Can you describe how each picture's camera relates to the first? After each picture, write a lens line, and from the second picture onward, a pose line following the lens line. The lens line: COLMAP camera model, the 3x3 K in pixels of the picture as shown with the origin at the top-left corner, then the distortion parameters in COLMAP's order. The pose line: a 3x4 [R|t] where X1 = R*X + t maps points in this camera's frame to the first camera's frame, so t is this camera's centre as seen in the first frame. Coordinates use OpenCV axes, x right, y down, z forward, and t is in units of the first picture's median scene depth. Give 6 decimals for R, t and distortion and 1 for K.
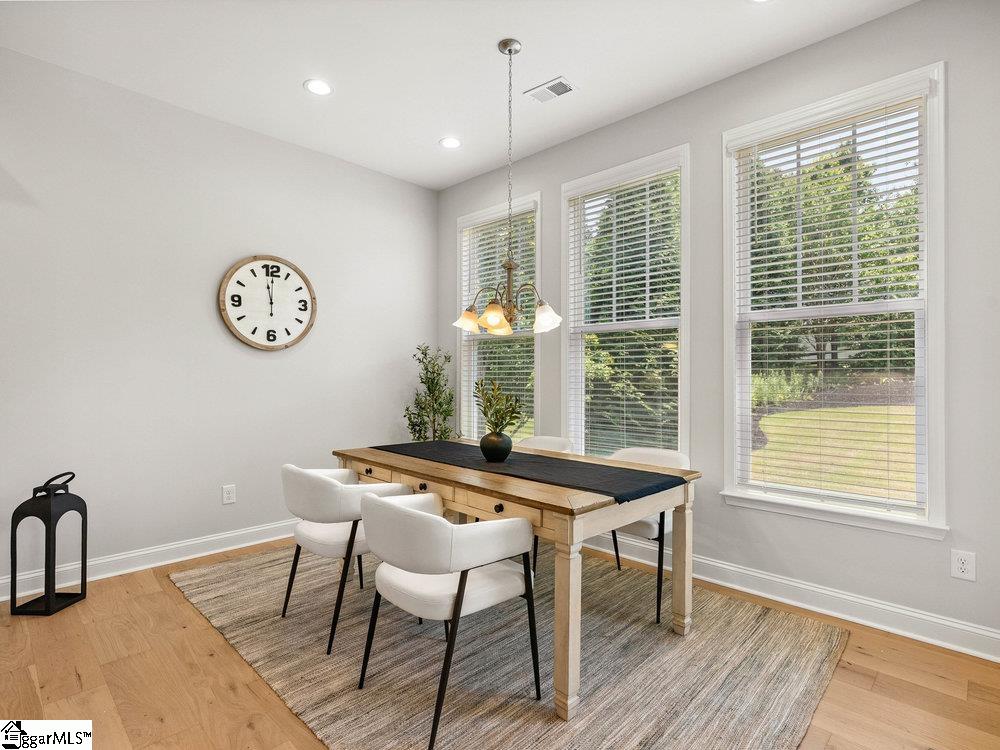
lens RADIAL K [[510.4, 0, 502.3], [0, 510.4, 372.3], [0, 0, 1]] dist [-0.010074, -0.000258]
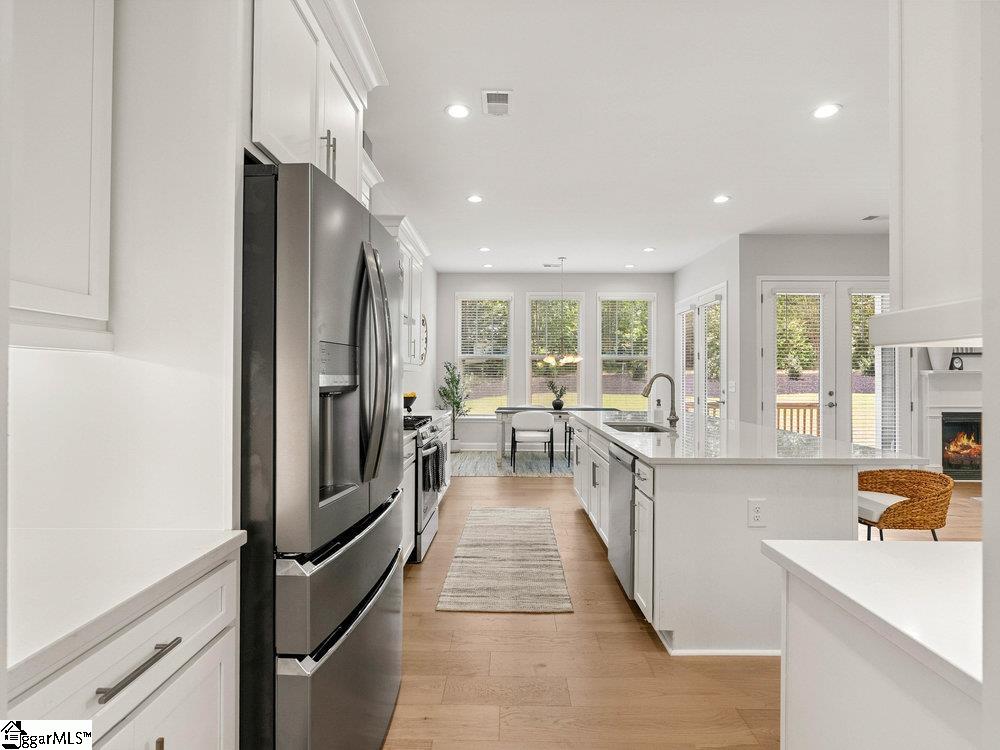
lens RADIAL K [[505.8, 0, 504.2], [0, 505.8, 370.2], [0, 0, 1]] dist [-0.014054, 0.000466]
pose [[0.726280, 0.007752, 0.687355, -1.548330], [-0.006855, 0.999968, -0.004035, -0.018308], [-0.687365, -0.001781, 0.726310, -0.572839]]
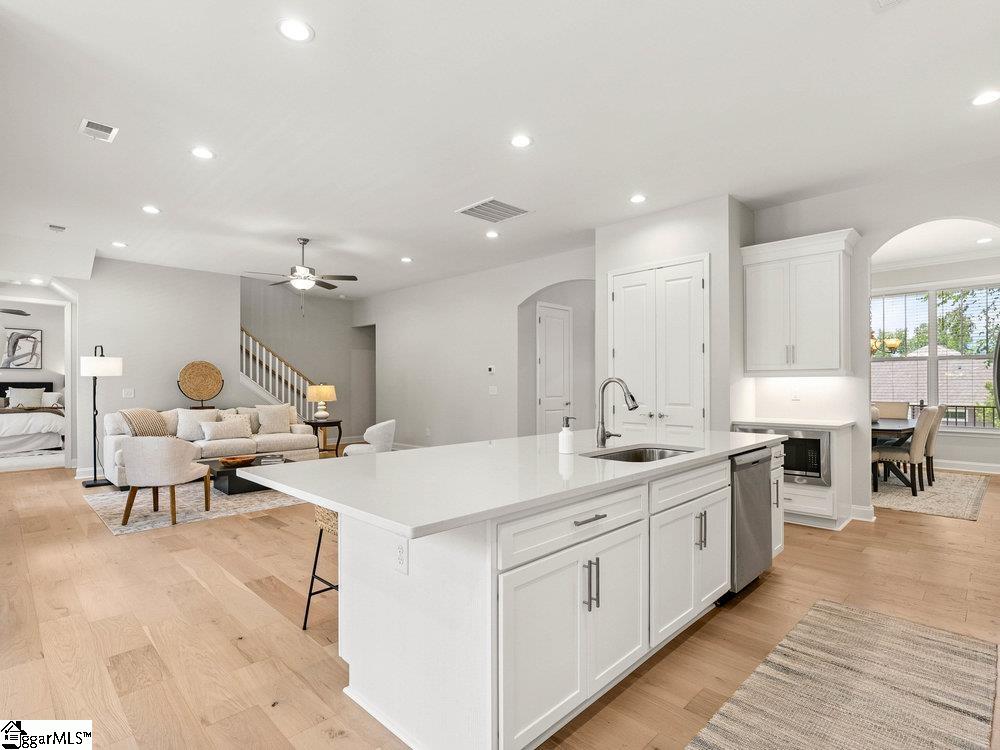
lens RADIAL K [[511.5, 0, 501.2], [0, 511.5, 377.6], [0, 0, 1]] dist [-0.004901, 0.000712]
pose [[-0.999895, -0.000042, 0.014512, -0.496078], [-0.000329, 0.999805, -0.019763, -0.003068], [-0.014509, -0.019766, -0.999699, 0.686358]]
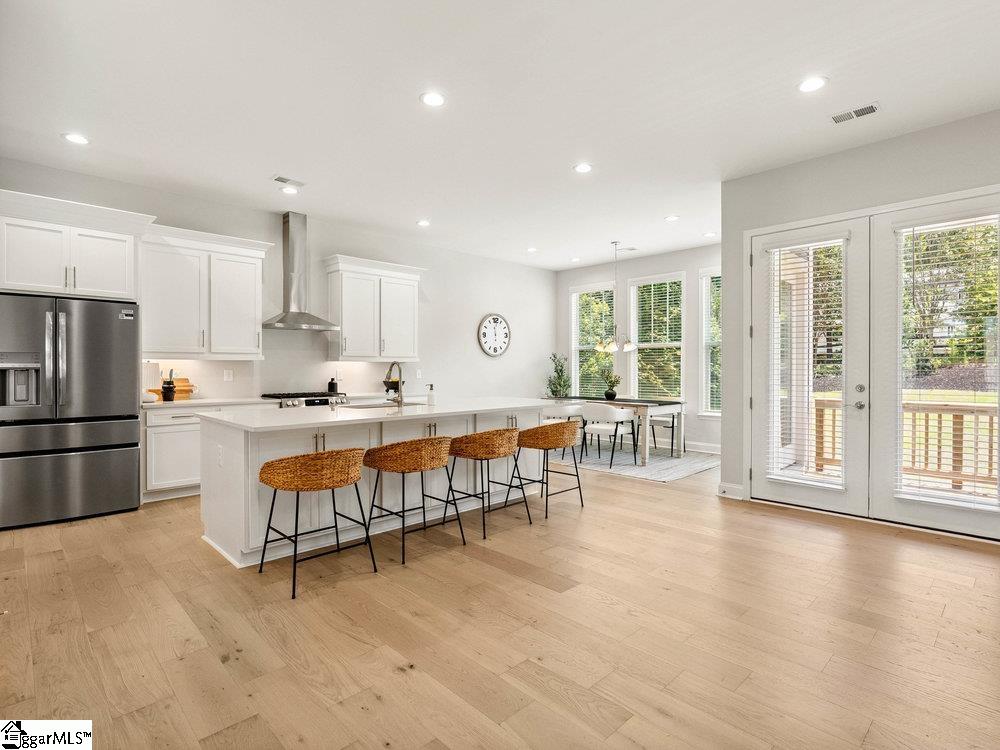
lens RADIAL K [[510.4, 0, 502.3], [0, 510.4, 372.3], [0, 0, 1]] dist [-0.010074, -0.000258]
pose [[0.999592, -0.002533, -0.028466, -0.369899], [0.002984, 0.999870, 0.015830, -0.009996], [0.028422, -0.015908, 0.999469, -1.234685]]
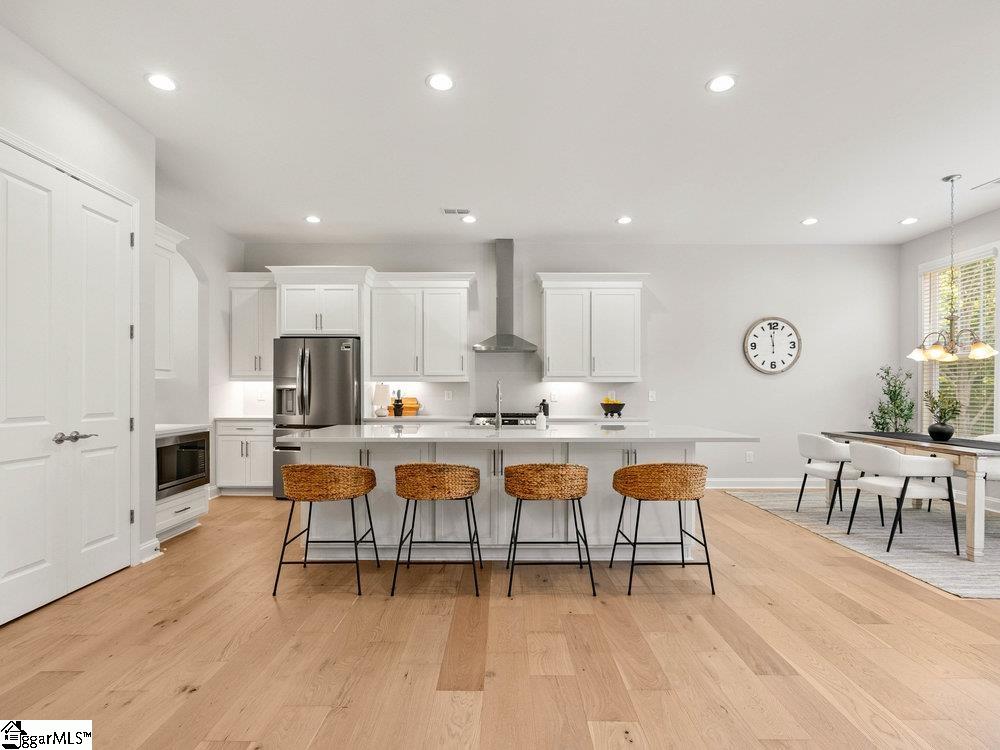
lens RADIAL K [[515.0, 0, 502.3], [0, 515.0, 394.4], [0, 0, 1]] dist [-0.004468, 0.000017]
pose [[0.697611, 0.000740, -0.716476, 0.134767], [0.006692, 0.999949, 0.007549, 0.004839], [0.716445, -0.010061, 0.697571, -0.822383]]
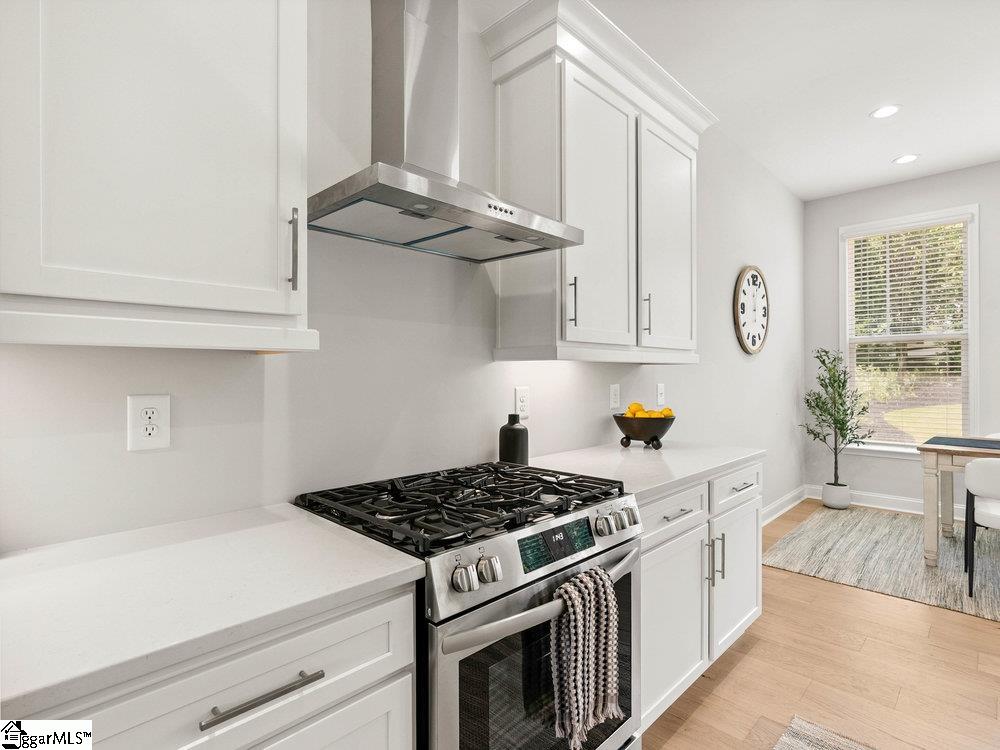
lens RADIAL K [[503.8, 0, 500.7], [0, 503.8, 376.9], [0, 0, 1]] dist [-0.011640, -0.000205]
pose [[0.999894, -0.008793, -0.011586, -0.997574], [0.008881, 0.999931, 0.007625, -0.008615], [0.011519, -0.007727, 0.999904, -0.063901]]
